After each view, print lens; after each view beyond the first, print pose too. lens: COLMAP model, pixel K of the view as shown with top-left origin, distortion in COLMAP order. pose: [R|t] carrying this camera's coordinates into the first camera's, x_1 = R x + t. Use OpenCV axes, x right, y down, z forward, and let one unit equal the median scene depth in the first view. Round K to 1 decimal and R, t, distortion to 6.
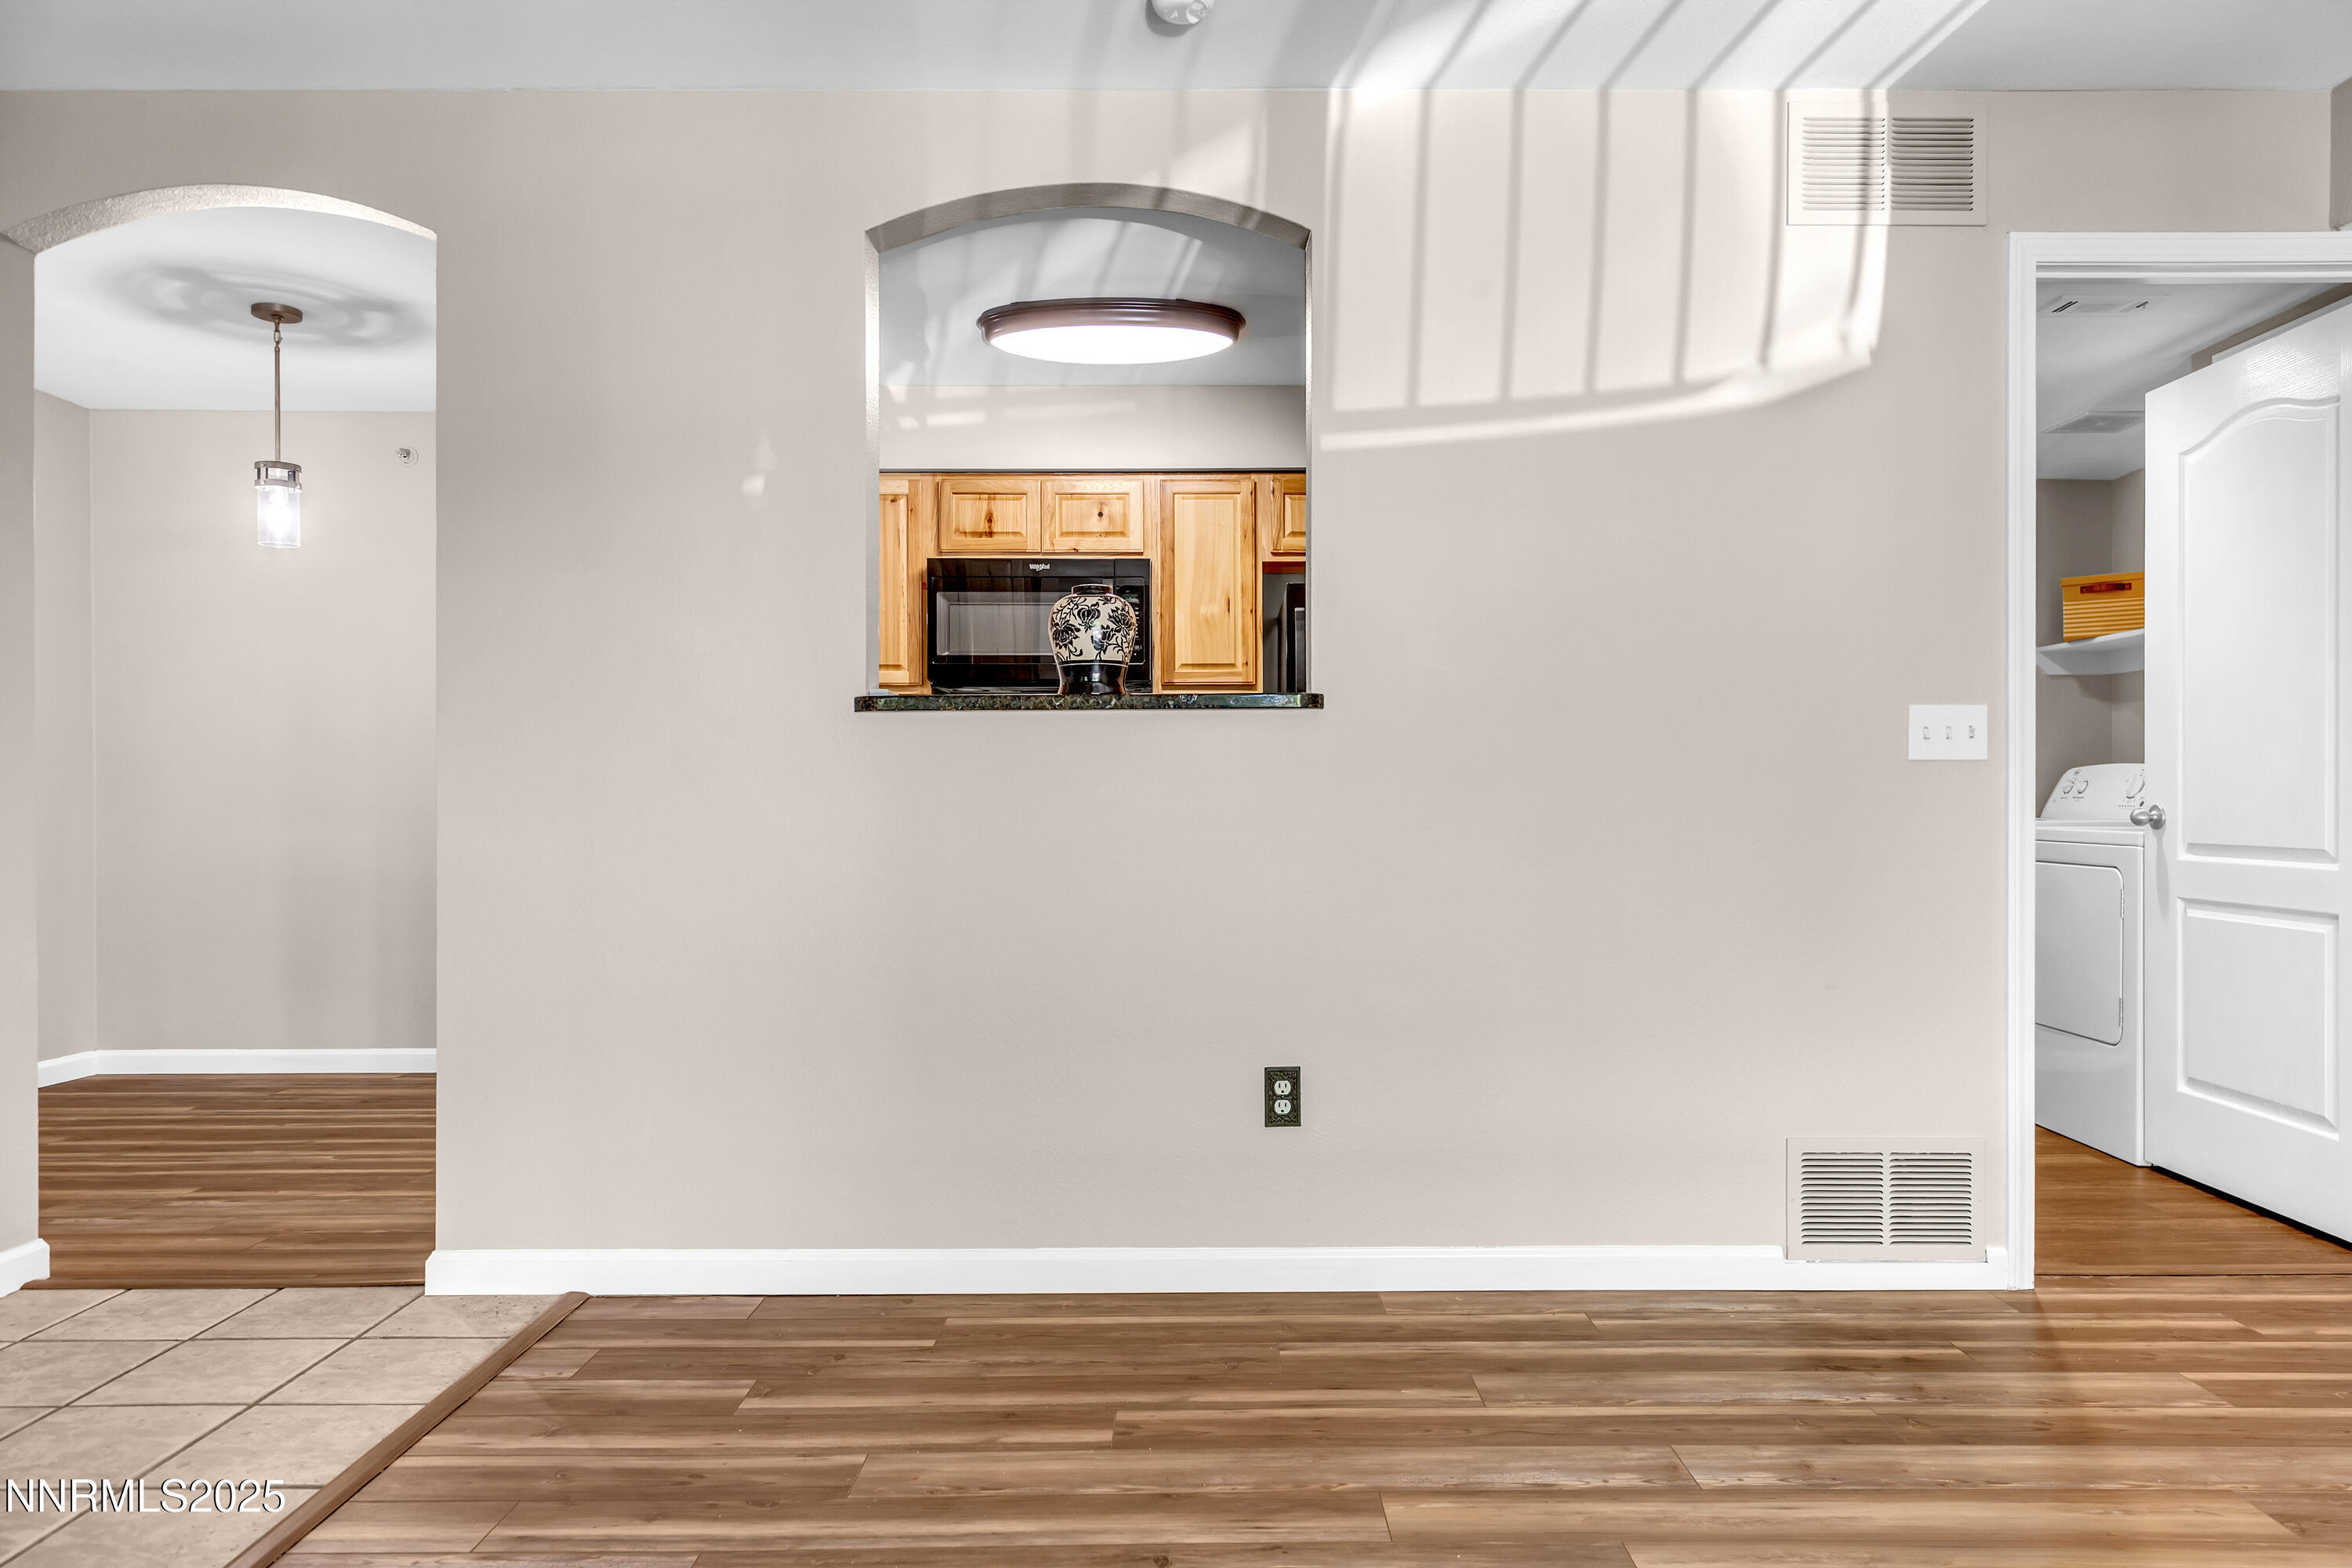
lens RADIAL K [[1531.4, 0, 1185.0], [0, 1531.4, 823.3], [0, 0, 1]] dist [0.007790, 0.002289]
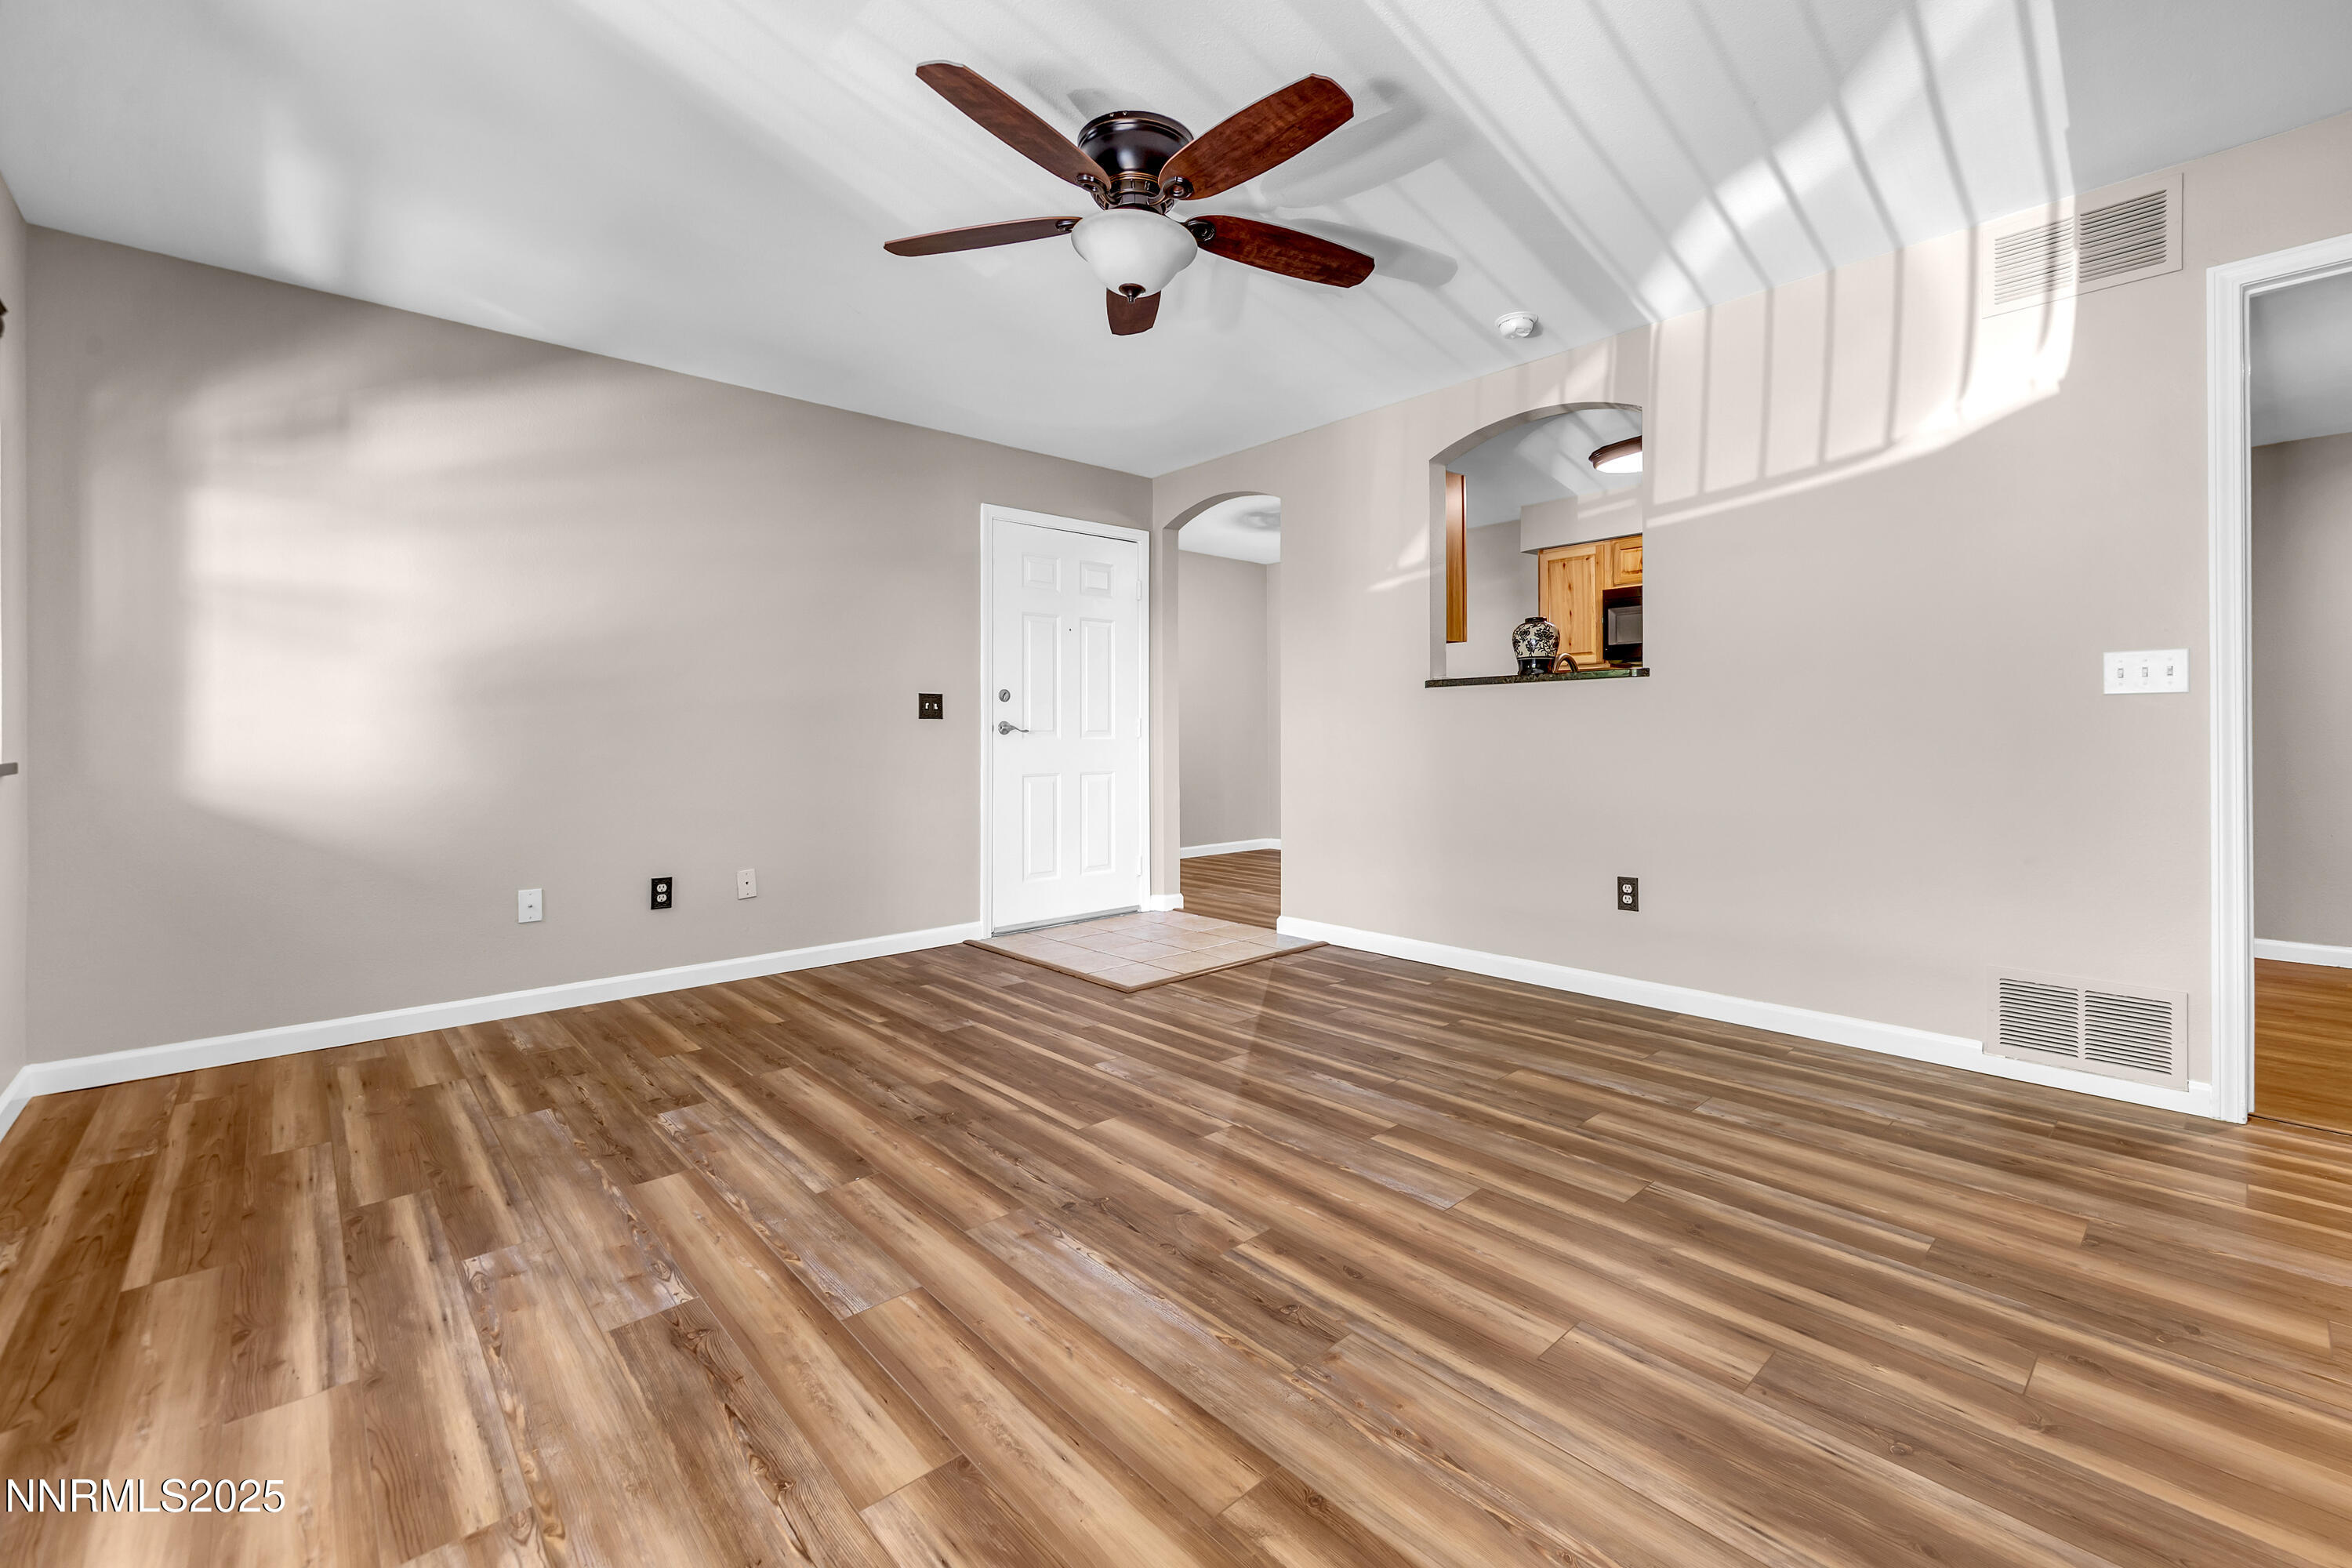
lens RADIAL K [[957.3, 0, 1192.5], [0, 957.3, 753.2], [0, 0, 1]] dist [0.001457, -0.001129]
pose [[0.675782, 0.012736, -0.736992, 0.554702], [-0.006637, 0.999915, 0.011194, 0.005403], [0.737072, -0.002673, 0.675809, -0.131767]]
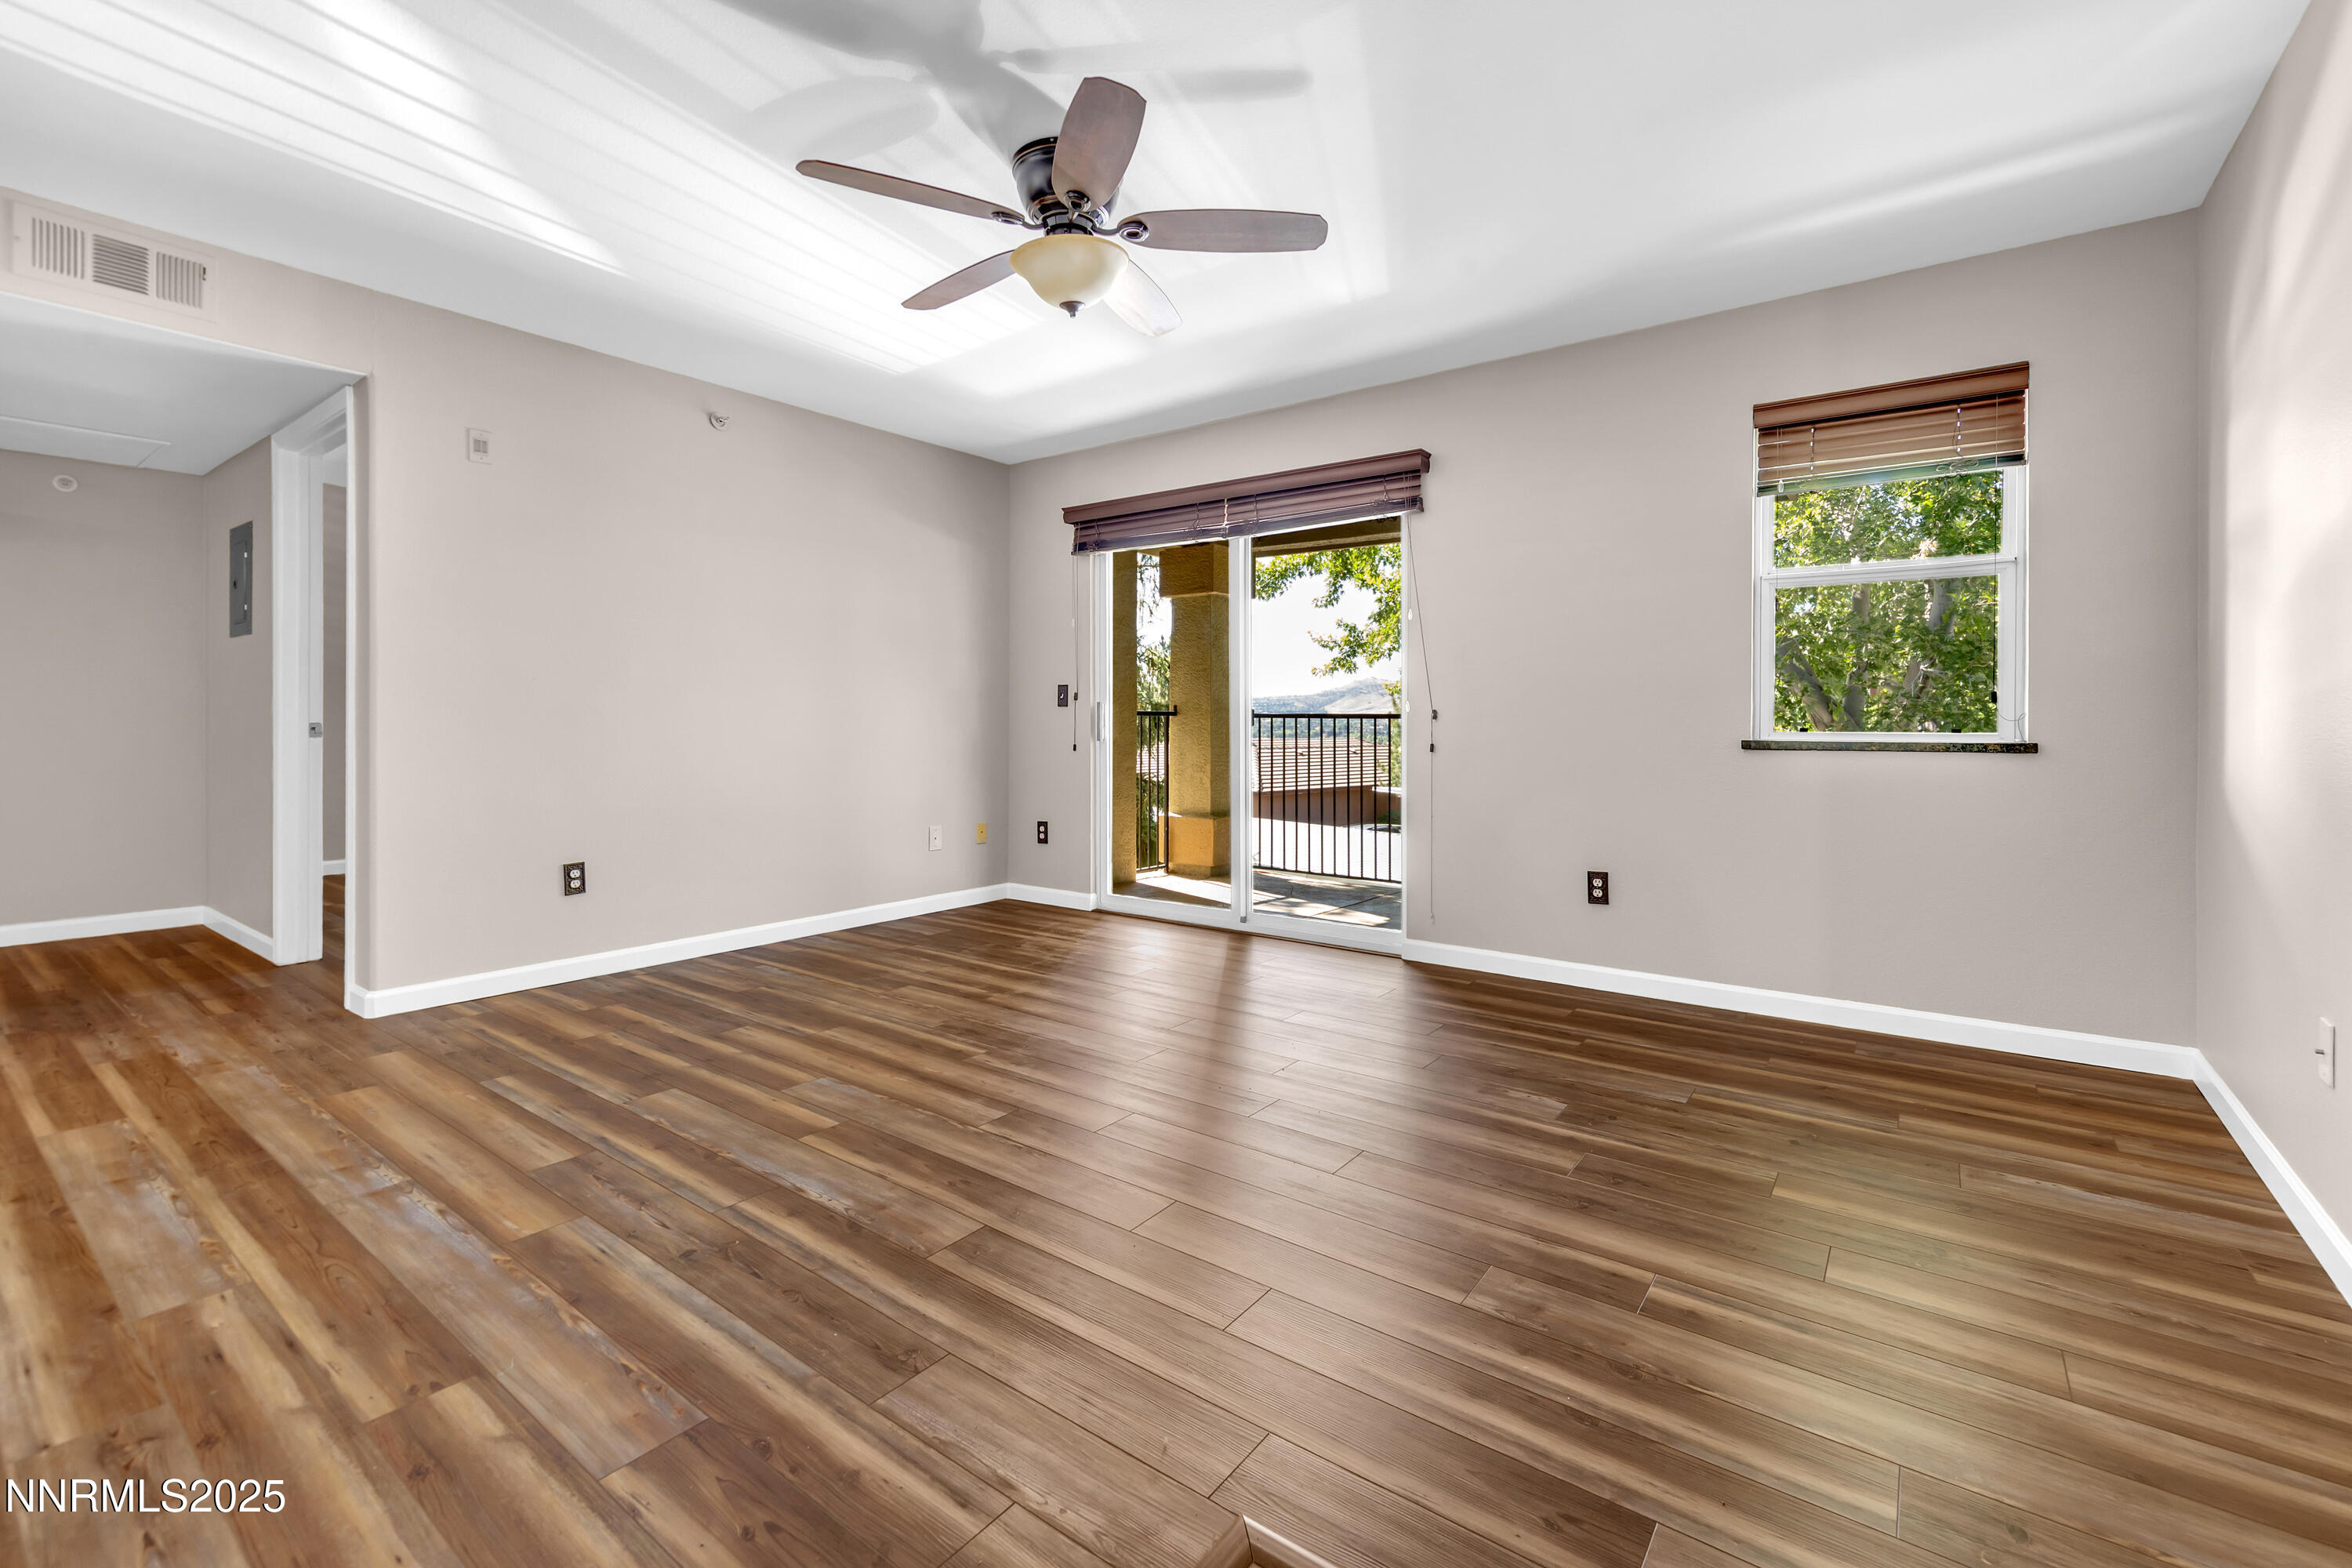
lens RADIAL K [[1010.8, 0, 1224.1], [0, 1010.8, 768.6], [0, 0, 1]] dist [0.004967, -0.001147]
pose [[-0.819533, -0.029394, 0.572277, -0.632650], [0.007981, 0.998001, 0.062690, -0.016358], [-0.572976, 0.055944, -0.817661, 0.971446]]
